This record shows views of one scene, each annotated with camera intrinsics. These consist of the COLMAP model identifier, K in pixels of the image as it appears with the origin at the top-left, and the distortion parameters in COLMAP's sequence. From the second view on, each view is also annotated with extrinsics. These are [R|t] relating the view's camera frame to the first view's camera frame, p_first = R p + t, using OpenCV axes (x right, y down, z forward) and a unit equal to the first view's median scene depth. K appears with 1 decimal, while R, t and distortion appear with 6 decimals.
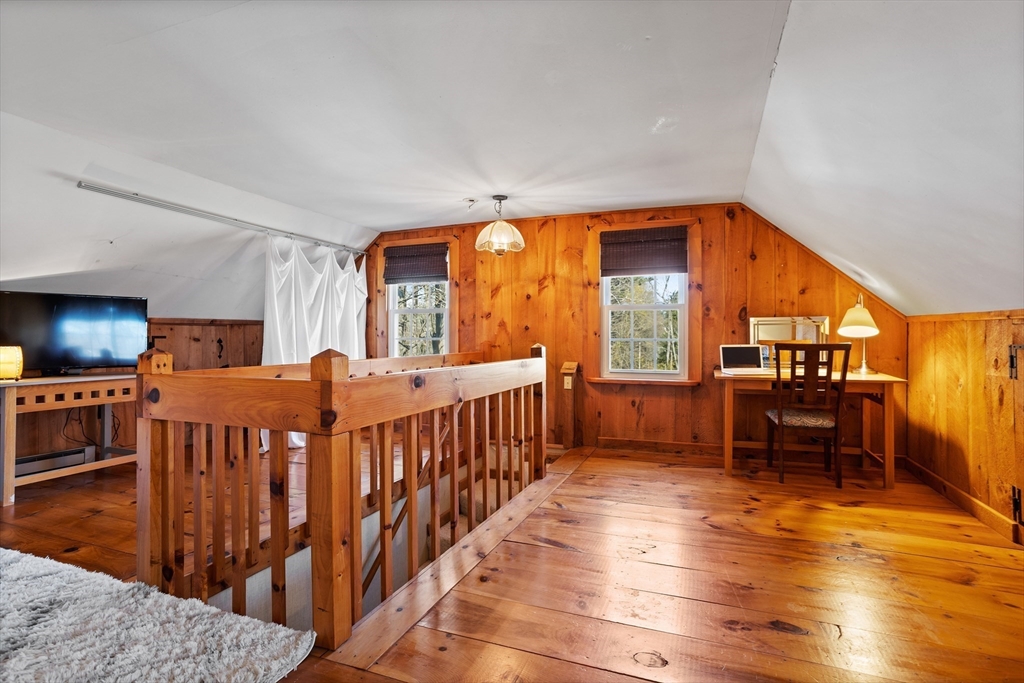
lens RADIAL K [[503.2, 0, 515.9], [0, 503.2, 330.2], [0, 0, 1]] dist [-0.057248, 0.033072]
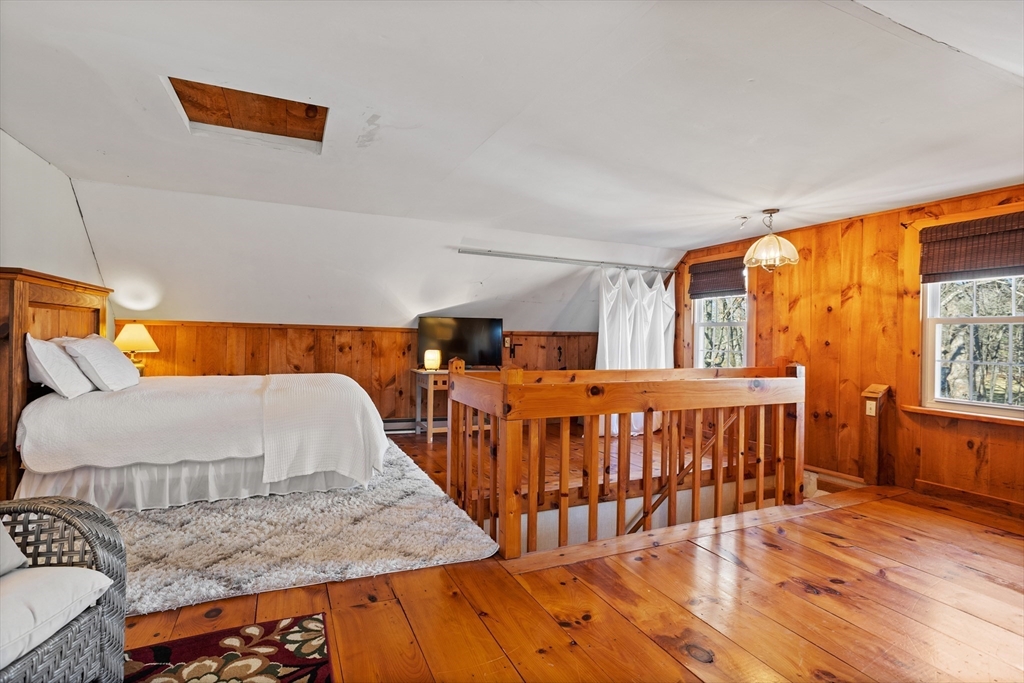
lens RADIAL K [[503.2, 0, 515.9], [0, 503.2, 330.2], [0, 0, 1]] dist [-0.057248, 0.033072]
pose [[0.720459, 0.004011, -0.693486, 0.244172], [-0.009111, 0.999952, -0.003681, -0.020727], [0.693438, 0.008971, 0.720461, -0.034957]]
